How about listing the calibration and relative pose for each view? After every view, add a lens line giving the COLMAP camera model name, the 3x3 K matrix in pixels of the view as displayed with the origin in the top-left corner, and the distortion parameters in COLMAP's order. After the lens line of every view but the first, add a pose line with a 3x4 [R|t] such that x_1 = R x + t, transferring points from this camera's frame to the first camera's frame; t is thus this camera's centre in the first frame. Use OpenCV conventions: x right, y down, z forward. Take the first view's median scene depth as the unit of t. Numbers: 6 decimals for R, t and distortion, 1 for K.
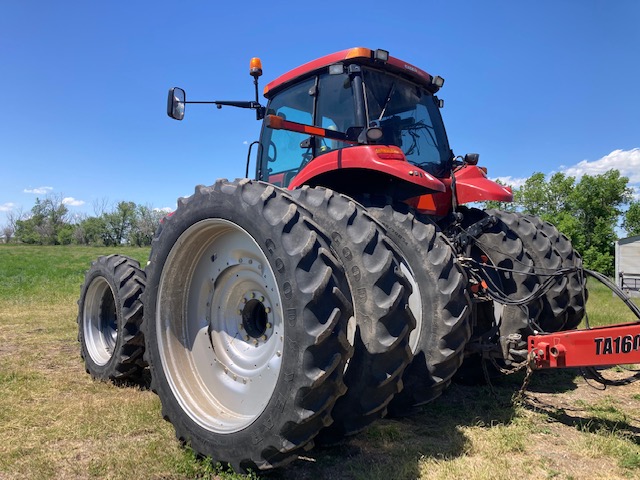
lens RADIAL K [[518.1, 0, 320.0], [0, 518.1, 240.0], [0, 0, 1]] dist [0.026034, -0.011663]
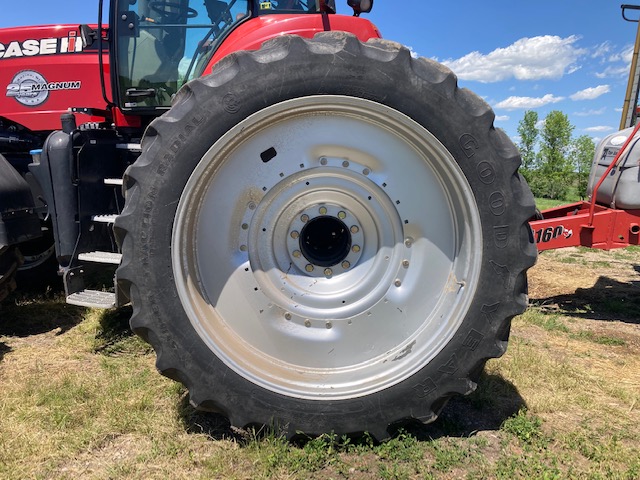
lens RADIAL K [[518.1, 0, 320.0], [0, 518.1, 240.0], [0, 0, 1]] dist [0.026034, -0.011663]
pose [[0.709962, -0.087840, 0.698741, -0.568751], [-0.053188, 0.982669, 0.177575, 0.018306], [-0.702229, -0.163236, 0.692985, 0.443906]]
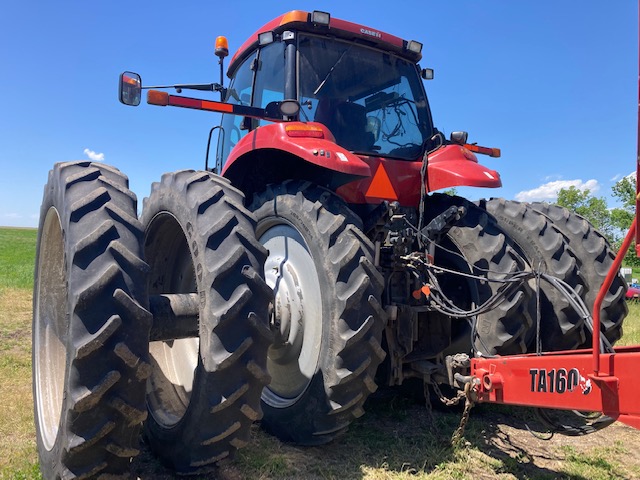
lens RADIAL K [[520.3, 0, 317.8], [0, 520.3, 231.3], [0, 0, 1]] dist [0.016679, -0.004453]
pose [[0.972596, 0.009390, -0.232314, 0.365610], [-0.011192, 0.999917, -0.006442, 0.002103], [0.232234, 0.008865, 0.972620, 0.190650]]
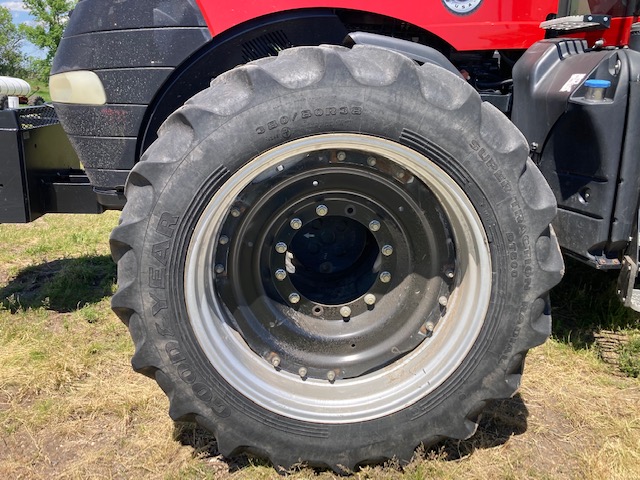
lens RADIAL K [[518.1, 0, 320.0], [0, 518.1, 240.0], [0, 0, 1]] dist [0.026034, -0.011663]
pose [[0.656364, -0.177072, 0.733370, -0.902771], [-0.068052, 0.954208, 0.291300, 0.066848], [-0.751369, -0.241106, 0.614258, 1.199168]]
